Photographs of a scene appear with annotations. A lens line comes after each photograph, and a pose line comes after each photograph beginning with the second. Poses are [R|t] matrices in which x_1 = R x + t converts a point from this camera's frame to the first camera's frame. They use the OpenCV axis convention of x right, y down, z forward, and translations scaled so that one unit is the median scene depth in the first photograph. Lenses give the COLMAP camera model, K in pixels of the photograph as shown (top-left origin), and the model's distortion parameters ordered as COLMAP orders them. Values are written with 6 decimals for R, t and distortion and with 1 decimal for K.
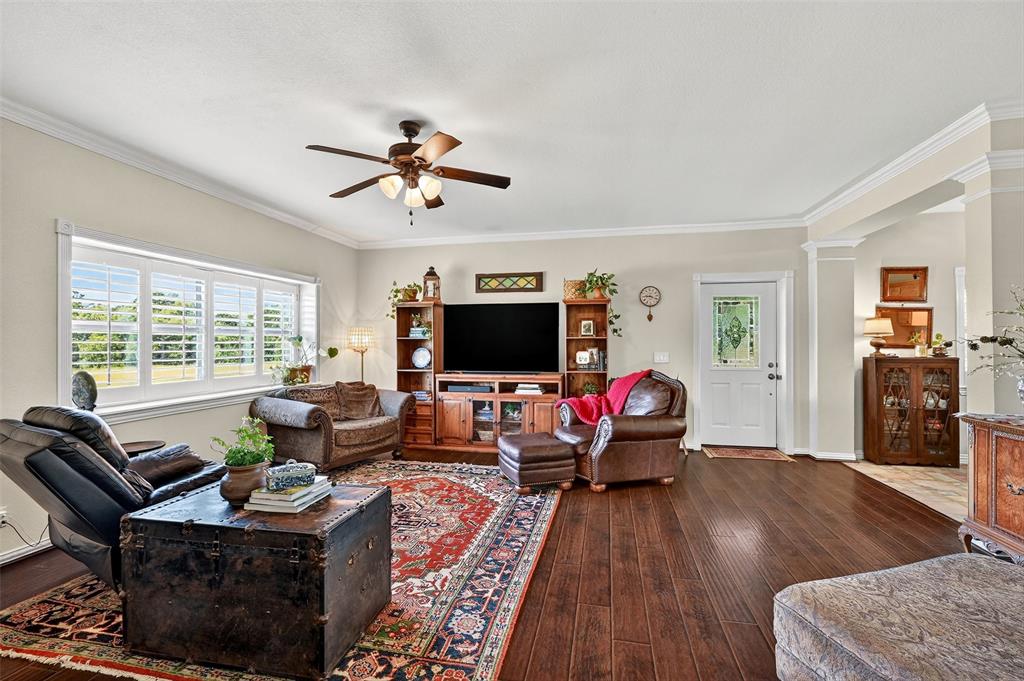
lens RADIAL K [[435.5, 0, 514.0], [0, 435.5, 343.0], [0, 0, 1]] dist [0.000314, -0.000002]
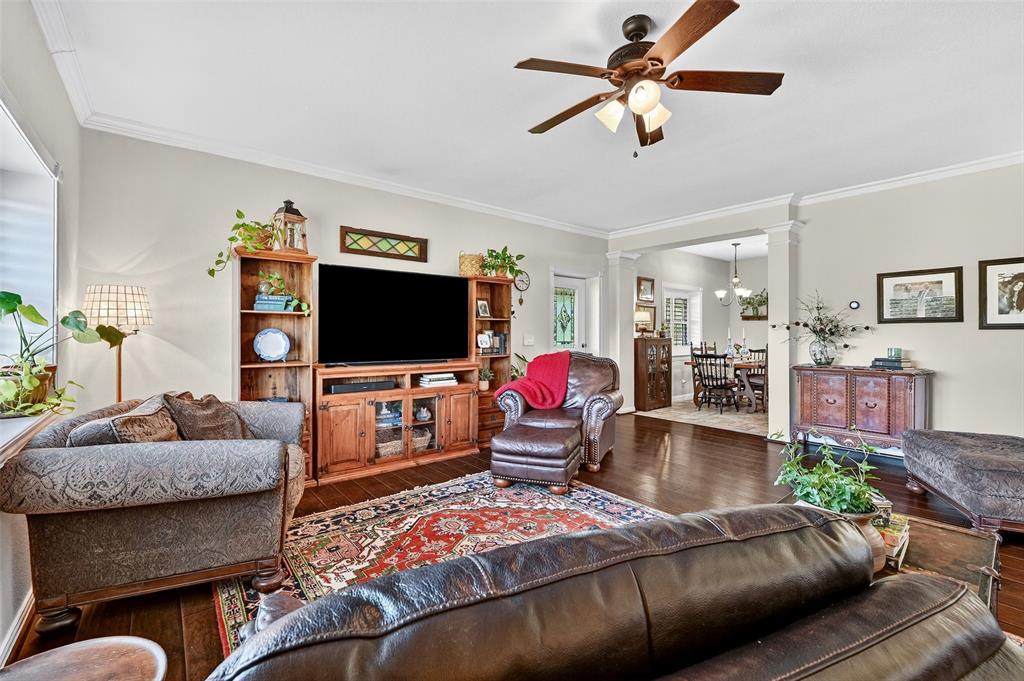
lens RADIAL K [[435.5, 0, 514.6], [0, 435.5, 334.7], [0, 0, 1]] dist [0.000314, -0.000002]
pose [[0.630148, 0.002956, 0.776469, -0.562370], [-0.000561, 0.999994, -0.003352, 0.025946], [-0.776474, 0.001676, 0.630147, 0.414790]]
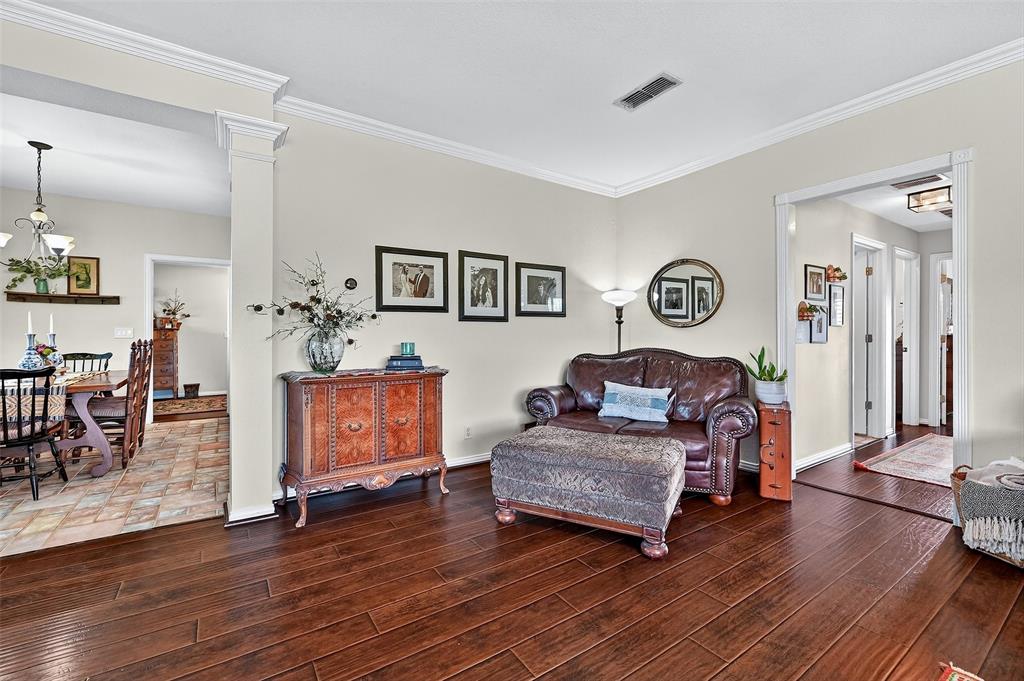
lens RADIAL K [[435.5, 0, 511.6], [0, 435.5, 332.7], [0, 0, 1]] dist [0.000314, -0.000002]
pose [[-0.714785, 0.002757, 0.699339, -0.011778], [0.003072, 0.999995, -0.000802, 0.035008], [-0.699337, 0.001575, -0.714790, 0.745407]]
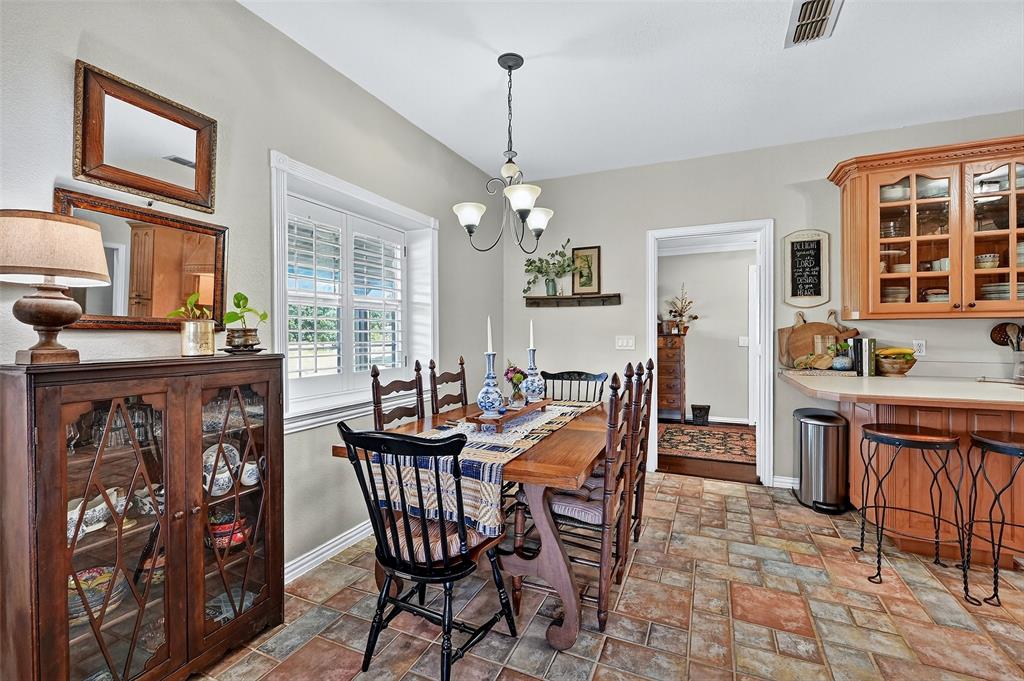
lens RADIAL K [[435.5, 0, 516.0], [0, 435.5, 334.0], [0, 0, 1]] dist [0.000314, -0.000002]
pose [[0.218648, 0.001493, 0.975803, 0.637295], [0.004721, 0.999986, -0.002588, 0.016062], [-0.975792, 0.005173, 0.218638, 0.662164]]
